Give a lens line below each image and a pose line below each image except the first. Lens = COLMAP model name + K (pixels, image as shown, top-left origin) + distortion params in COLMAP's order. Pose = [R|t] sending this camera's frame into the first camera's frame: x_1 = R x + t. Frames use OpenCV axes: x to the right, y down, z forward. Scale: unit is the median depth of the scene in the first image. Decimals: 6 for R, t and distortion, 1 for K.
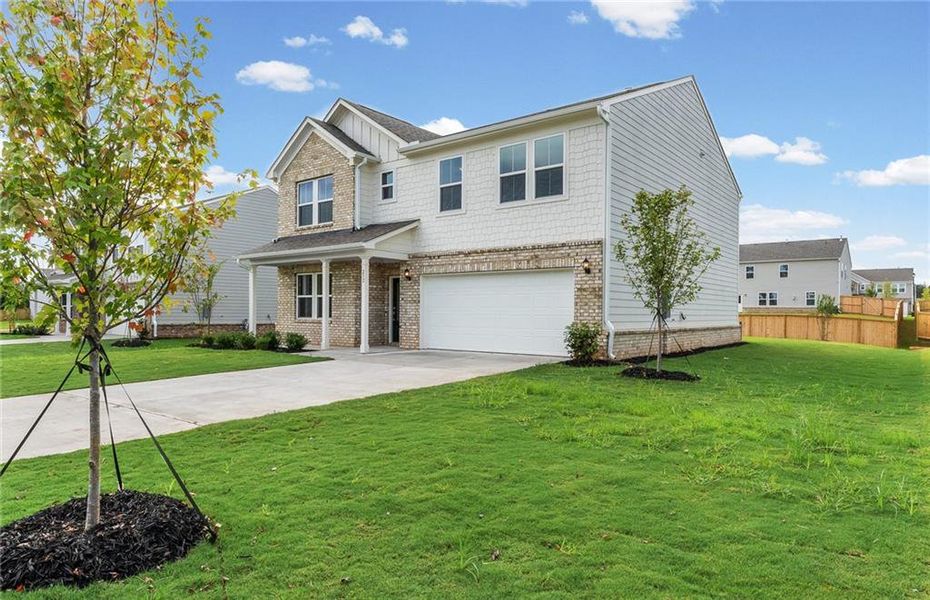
lens RADIAL K [[567.4, 0, 466.1], [0, 567.4, 318.3], [0, 0, 1]] dist [0.000064, 0.000100]
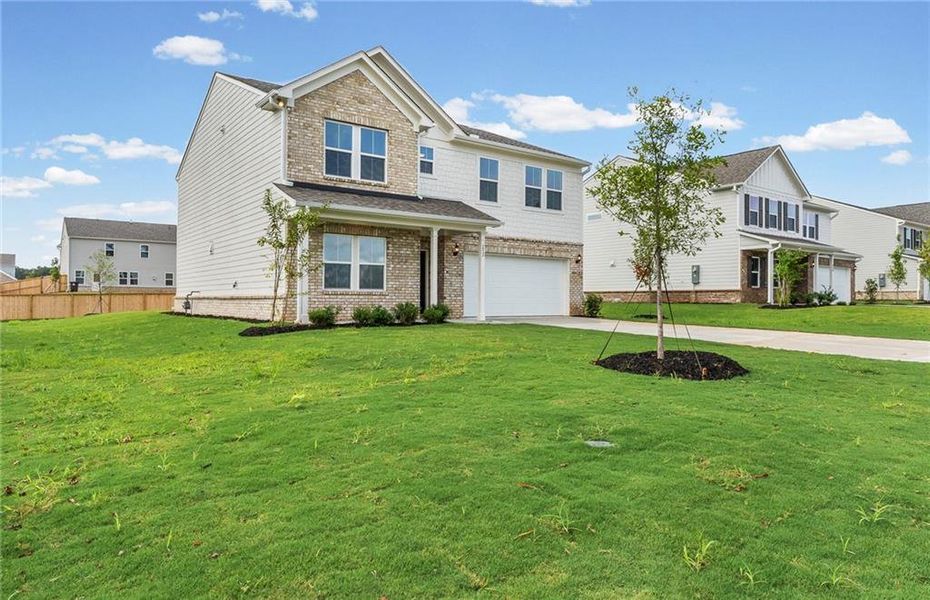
lens RADIAL K [[593.1, 0, 451.7], [0, 593.1, 293.6], [0, 0, 1]] dist [0.000189, 0.000299]
pose [[0.265036, 0.004968, 0.964226, -1.267898], [0.006877, 0.999952, -0.007042, 0.015019], [-0.964214, 0.008497, 0.264989, 0.741702]]
